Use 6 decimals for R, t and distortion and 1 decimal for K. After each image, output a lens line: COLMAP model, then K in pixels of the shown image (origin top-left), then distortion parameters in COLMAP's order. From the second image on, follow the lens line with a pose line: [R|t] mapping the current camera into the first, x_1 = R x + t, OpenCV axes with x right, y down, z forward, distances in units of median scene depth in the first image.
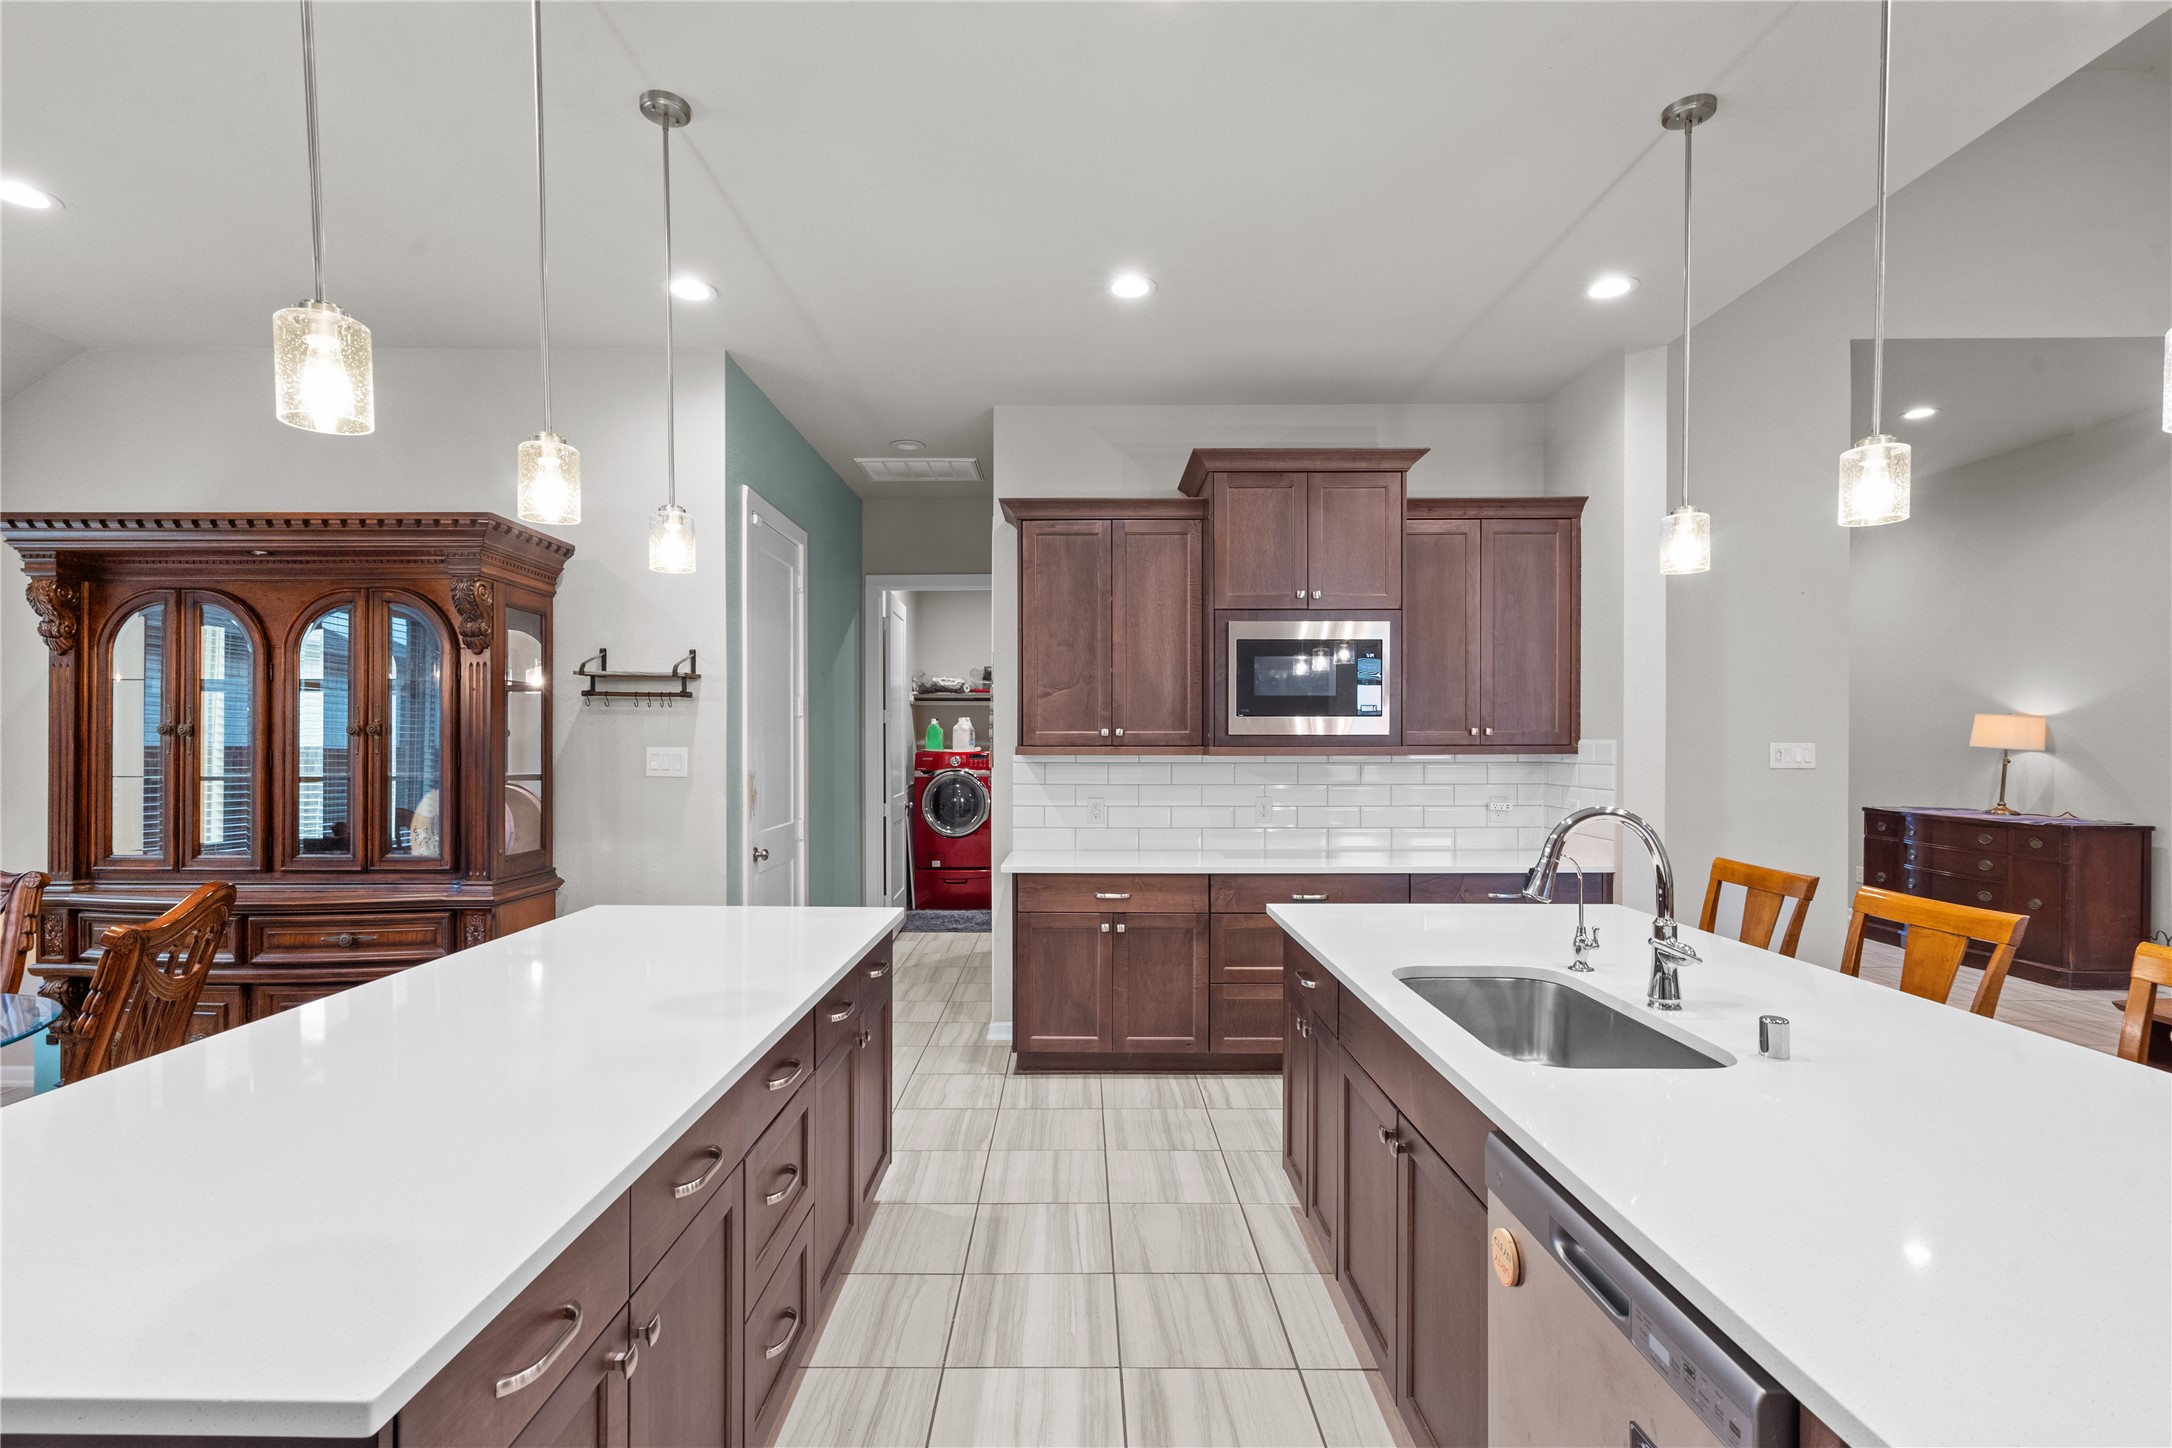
lens RADIAL K [[996.6, 0, 1087.1], [0, 996.6, 743.5], [0, 0, 1]] dist [-0.004682, 0.004355]
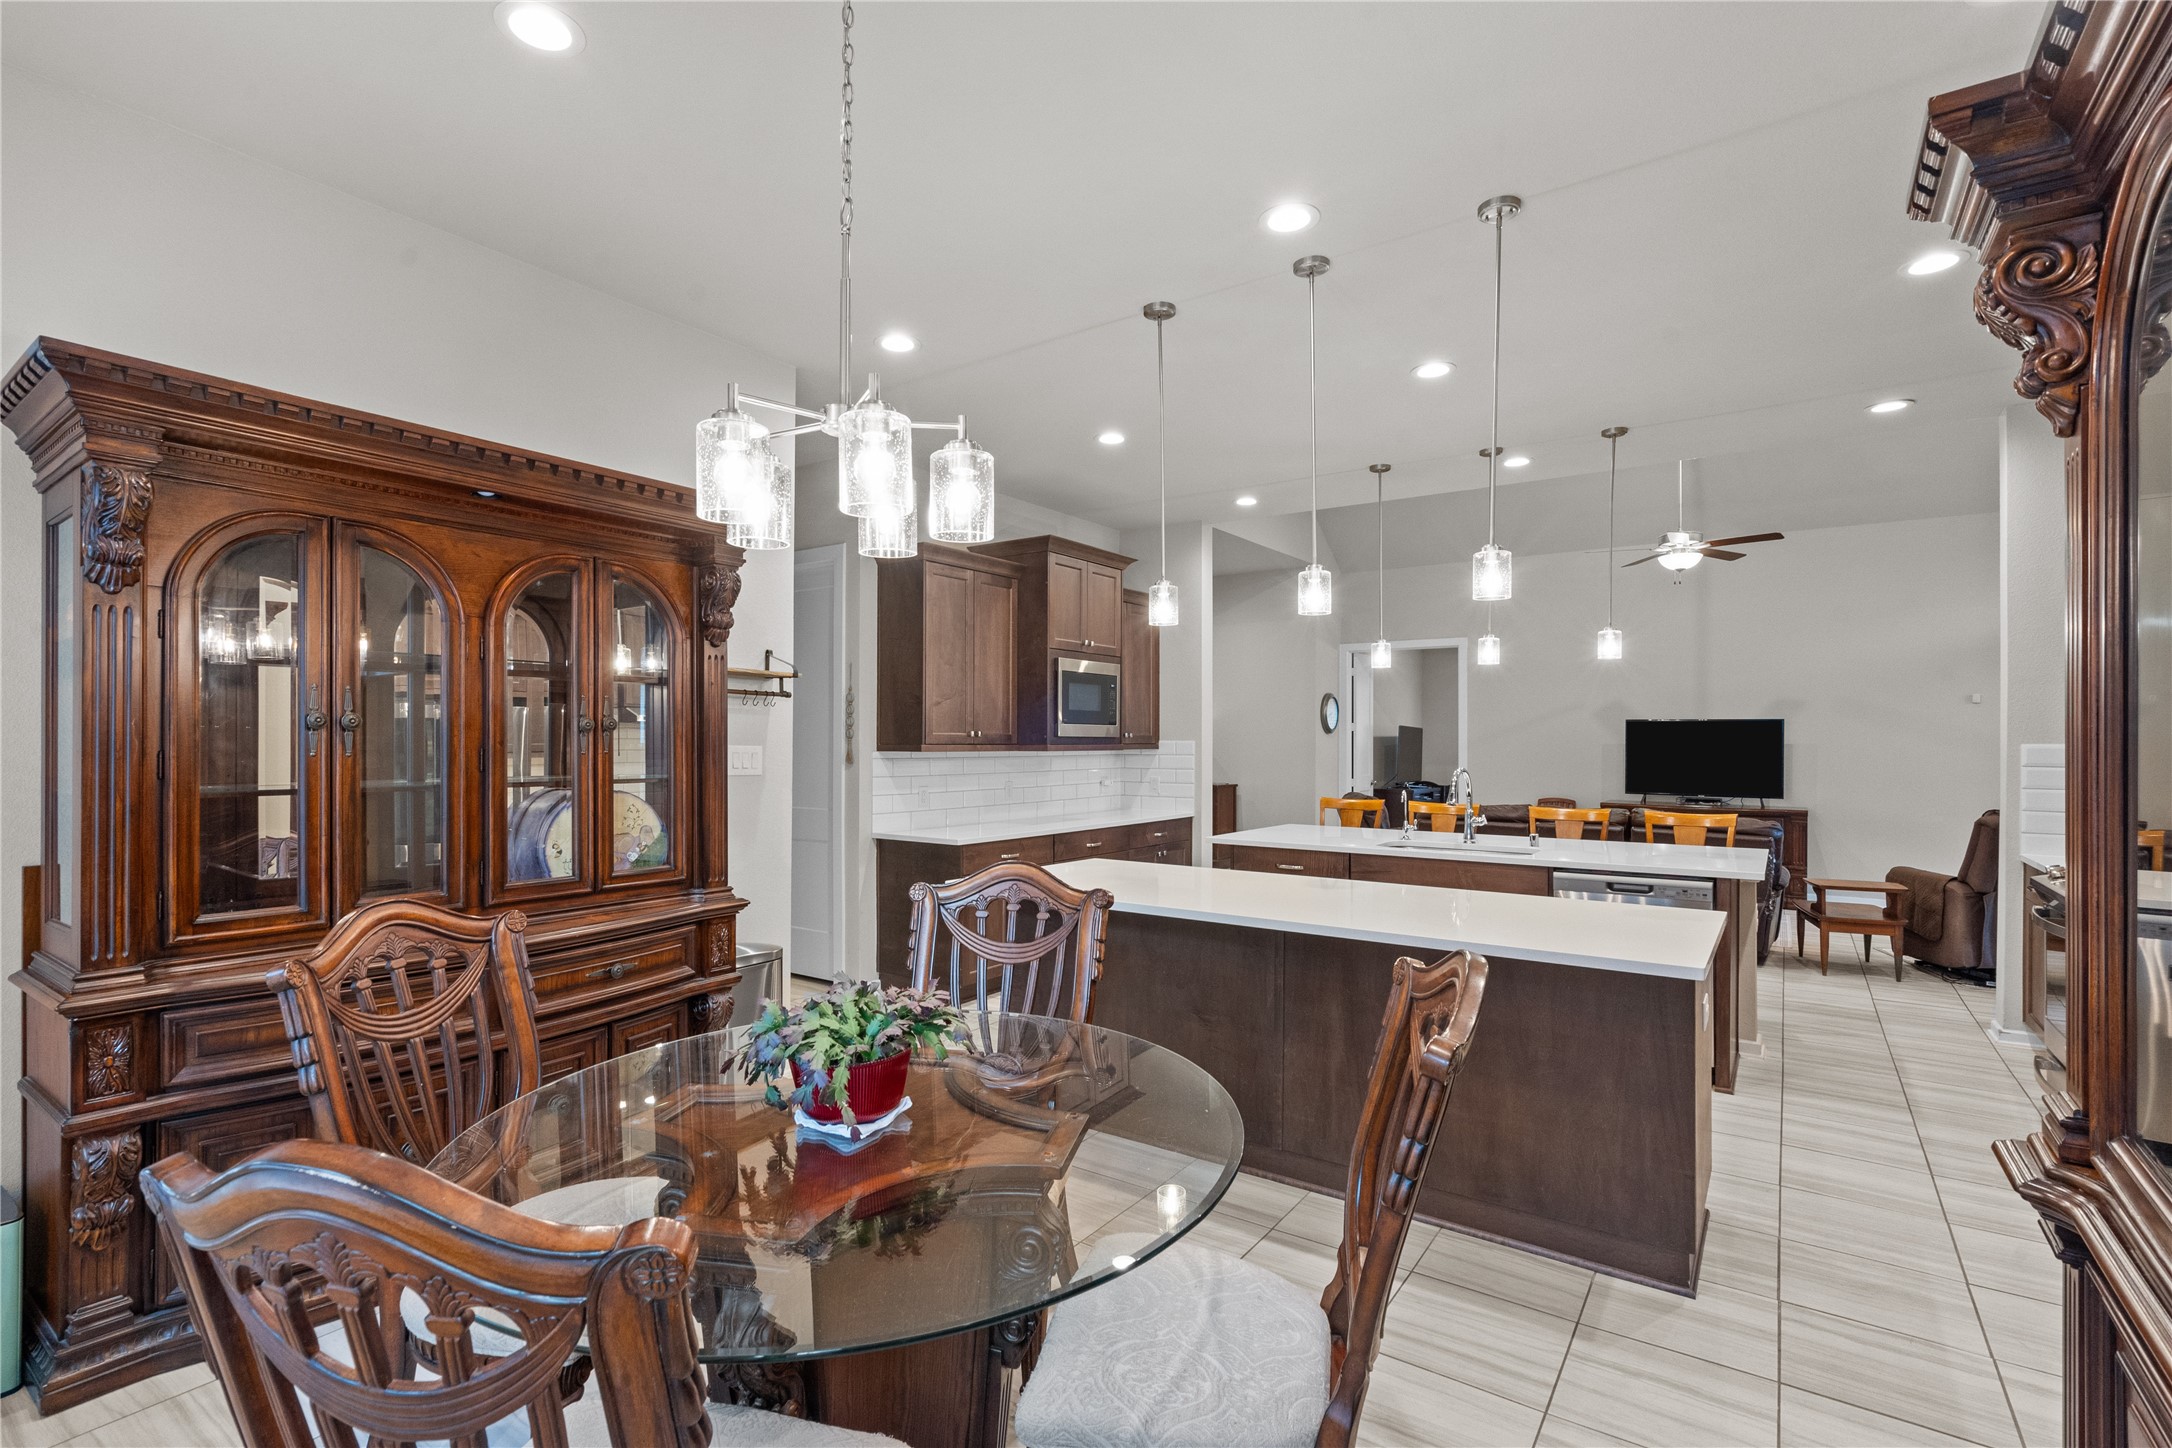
lens RADIAL K [[996.6, 0, 1070.8], [0, 996.6, 733.6], [0, 0, 1]] dist [-0.004682, 0.004355]
pose [[0.571581, 0.007780, 0.820509, -1.079645], [0.002507, 0.999934, -0.011228, 0.003999], [-0.820542, 0.008475, 0.571524, 0.168621]]
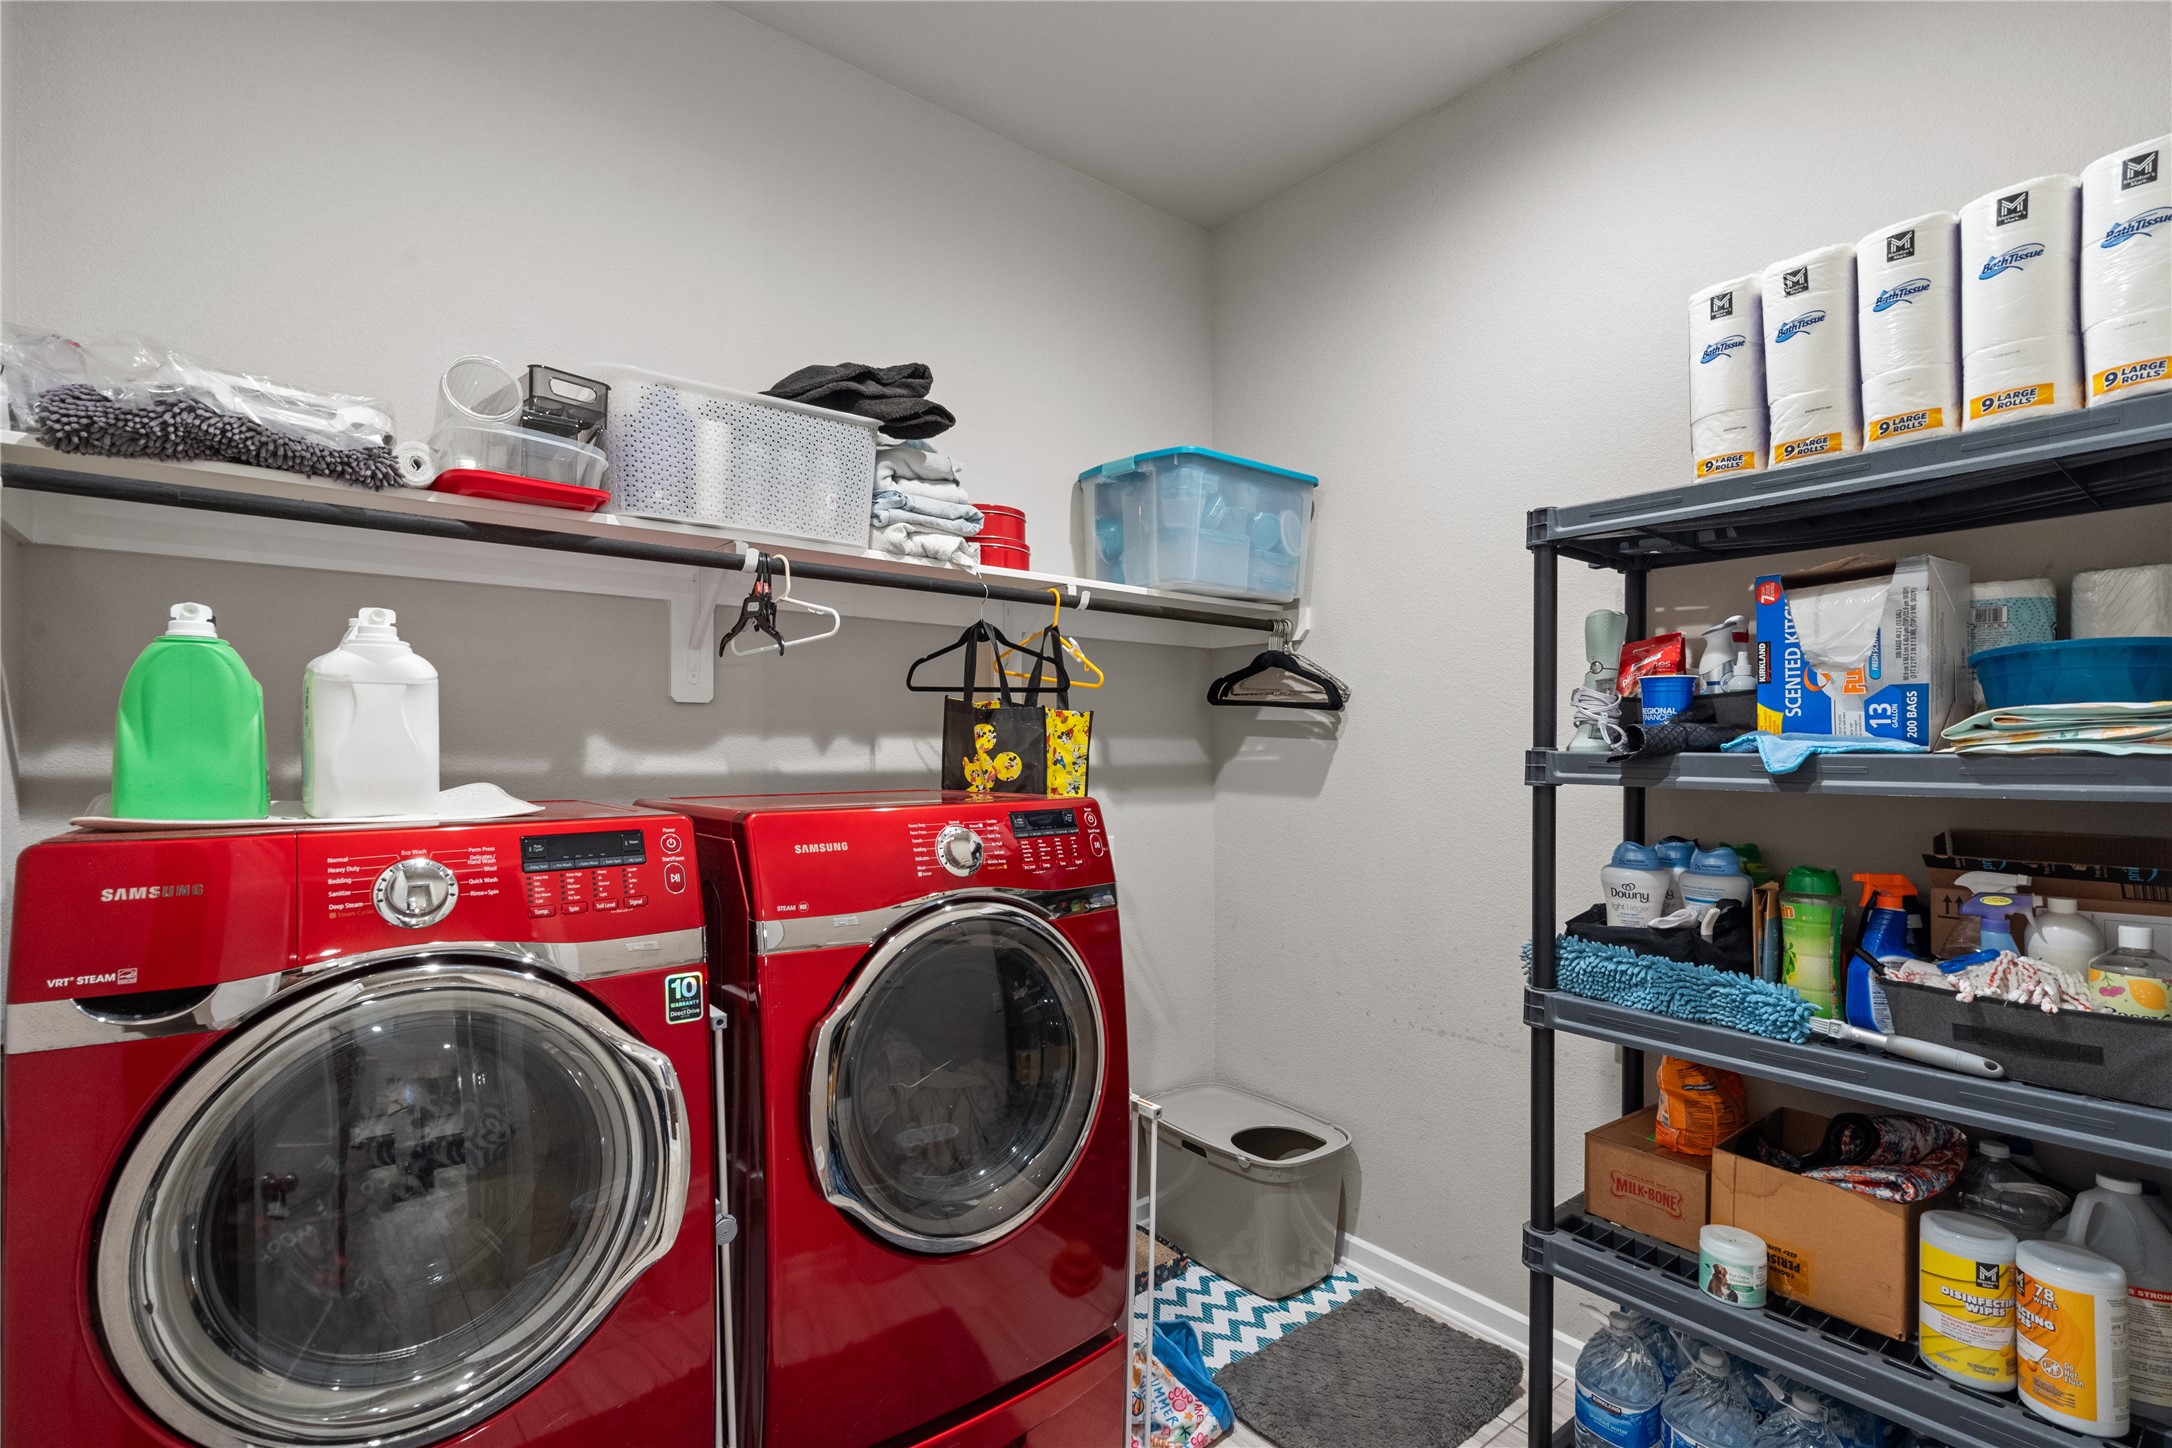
lens RADIAL K [[996.6, 0, 1072.0], [0, 996.6, 728.5], [0, 0, 1]] dist [-0.004682, 0.004355]
pose [[0.782788, 0.008702, 0.622228, -0.291009], [0.006060, 0.999748, -0.021604, -0.005775], [-0.622260, 0.020682, 0.782538, 1.633573]]
